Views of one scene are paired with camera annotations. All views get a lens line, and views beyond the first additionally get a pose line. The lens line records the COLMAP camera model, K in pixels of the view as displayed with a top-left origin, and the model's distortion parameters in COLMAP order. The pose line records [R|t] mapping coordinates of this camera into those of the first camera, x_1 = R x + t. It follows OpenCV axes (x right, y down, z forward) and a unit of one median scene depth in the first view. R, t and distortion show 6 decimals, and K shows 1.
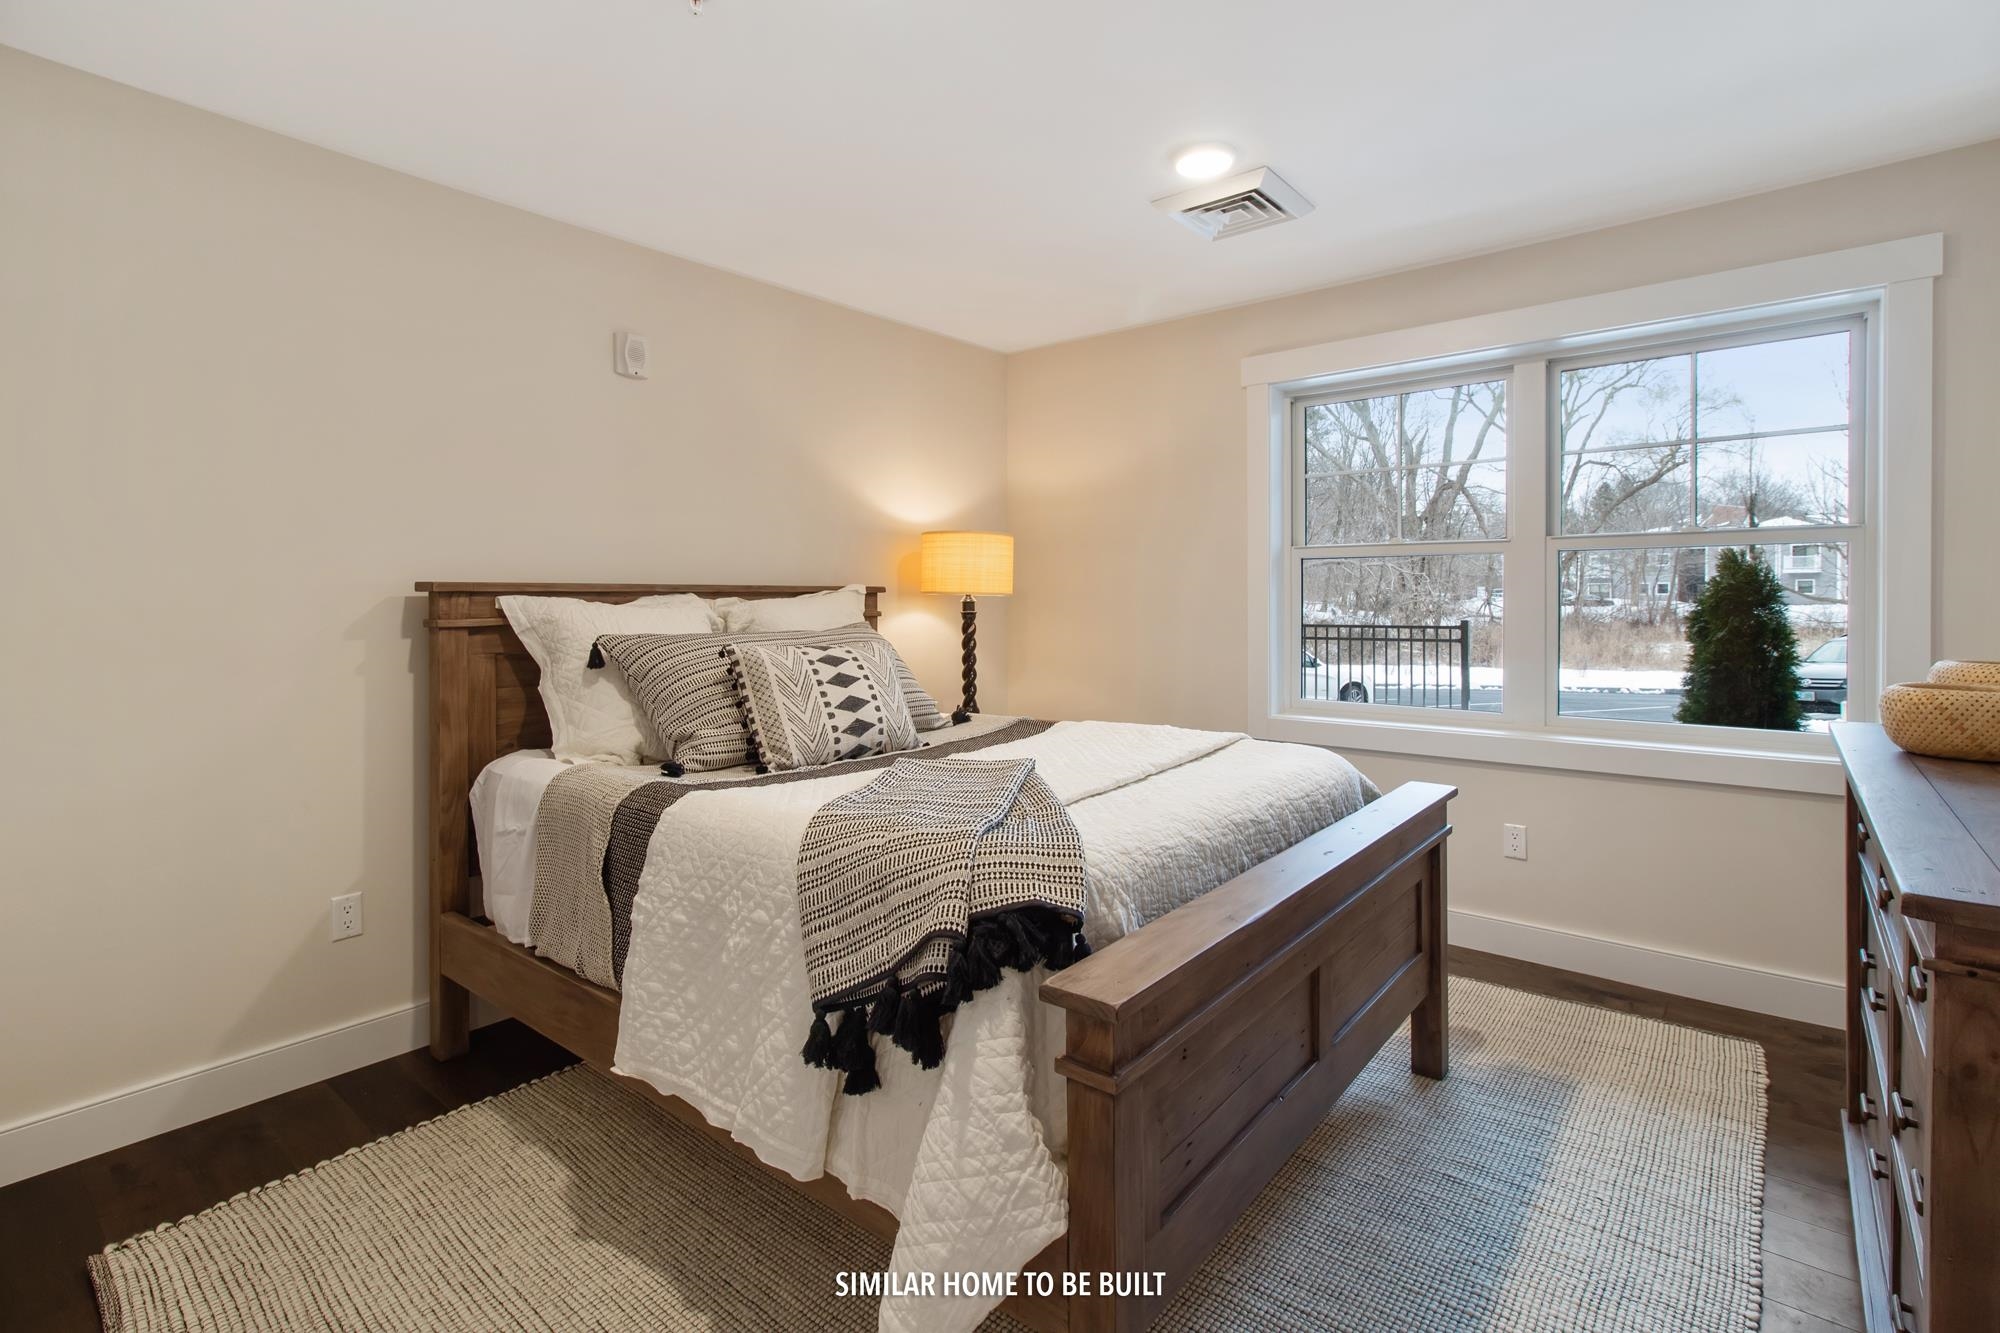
lens RADIAL K [[932.4, 0, 999.4], [0, 932.4, 610.7], [0, 0, 1]] dist [0.000292, 0.000454]
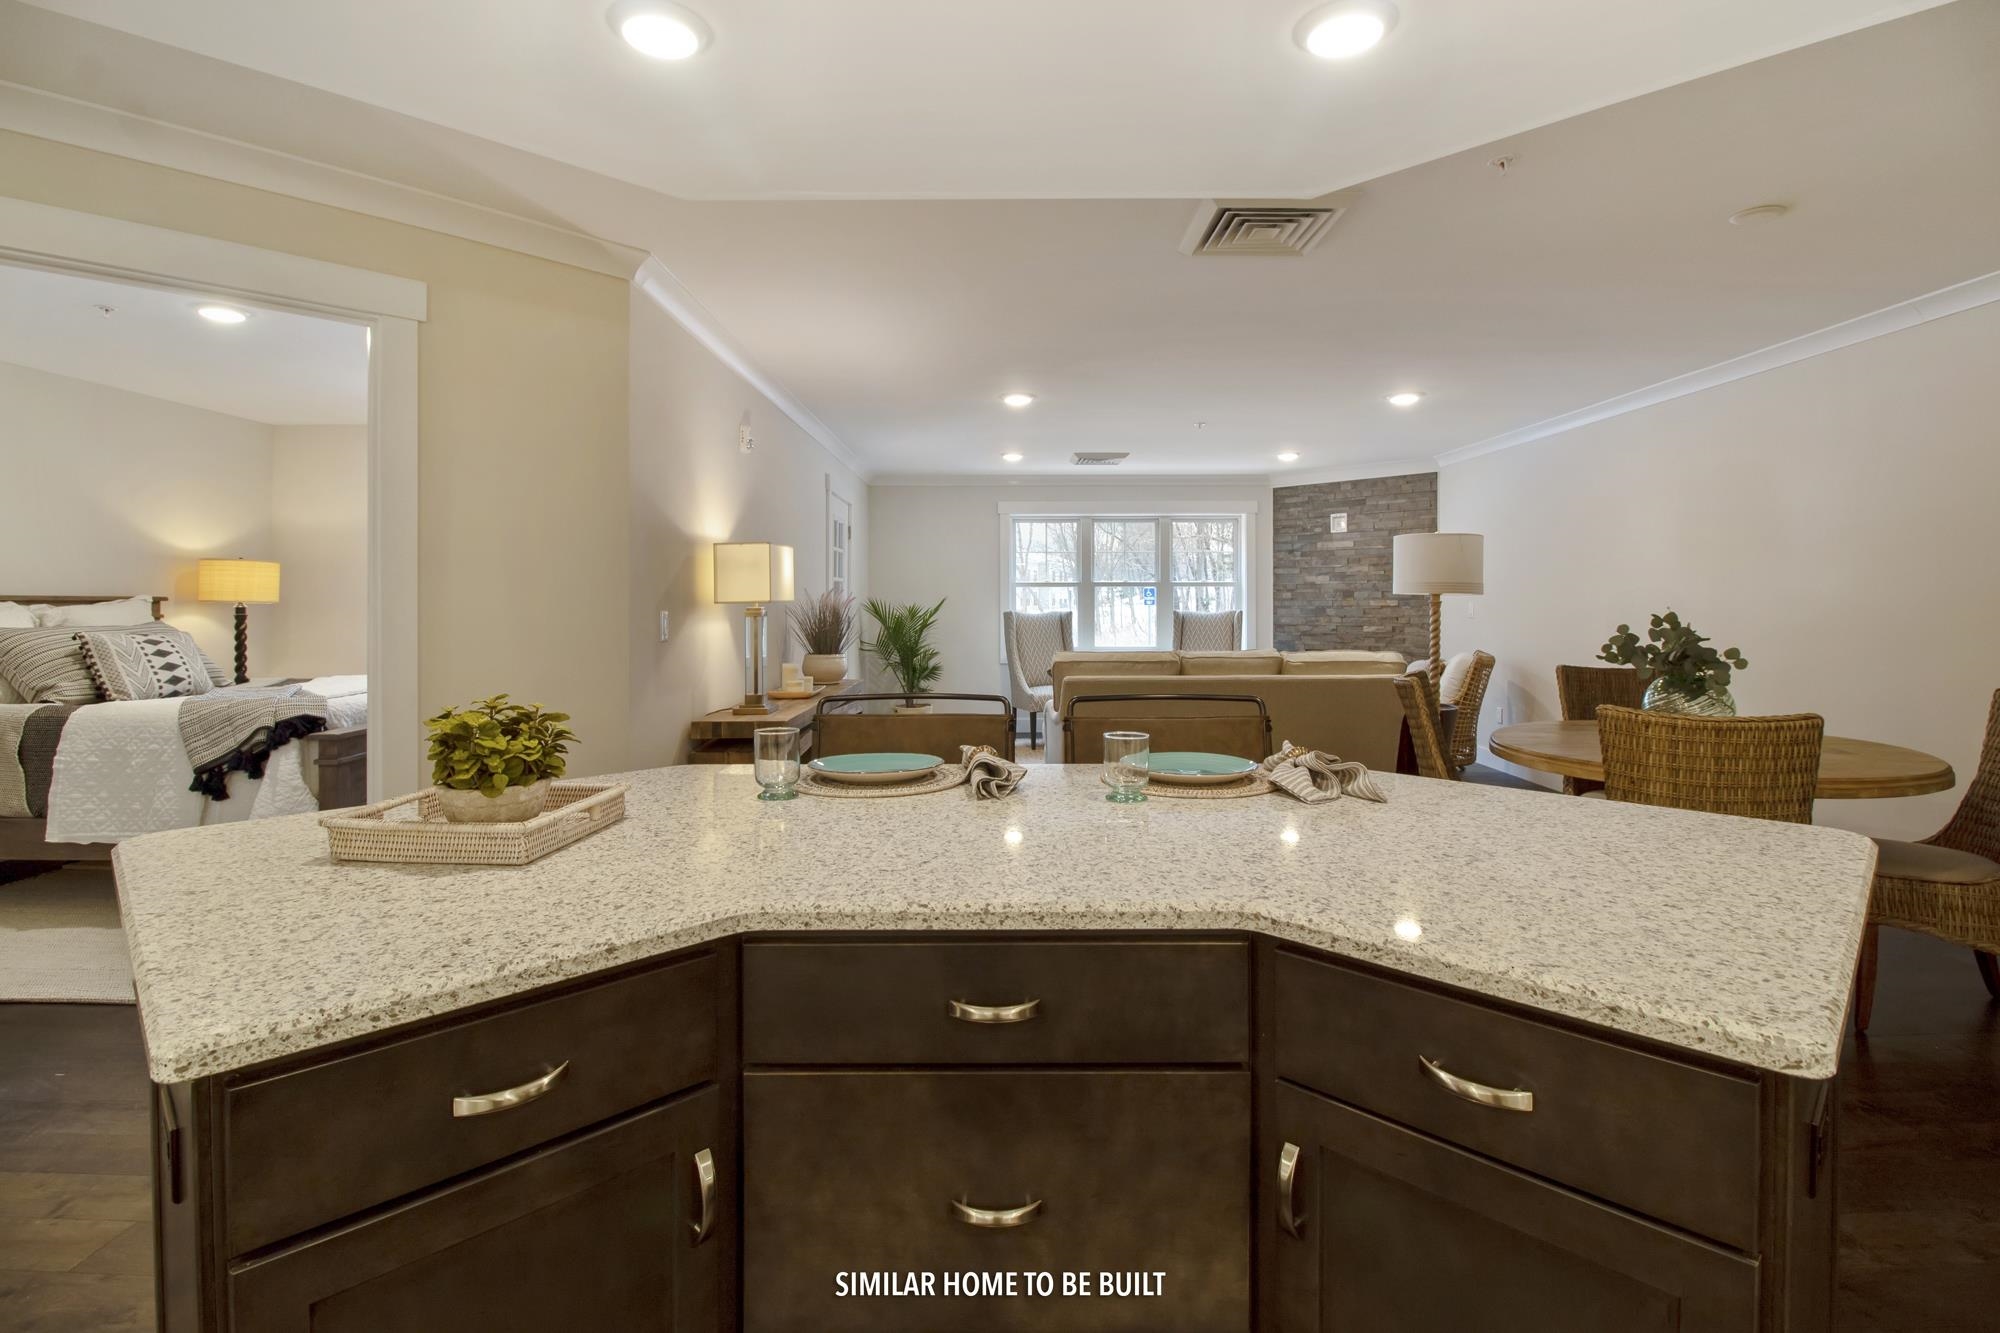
lens RADIAL K [[925.4, 0, 996.0], [0, 925.4, 599.0], [0, 0, 1]] dist [0.000581, -0.012073]
pose [[0.767039, 0.006607, 0.641566, -0.079011], [0.006766, 0.999808, -0.018386, 0.017460], [-0.641564, 0.018444, 0.766848, -1.308727]]
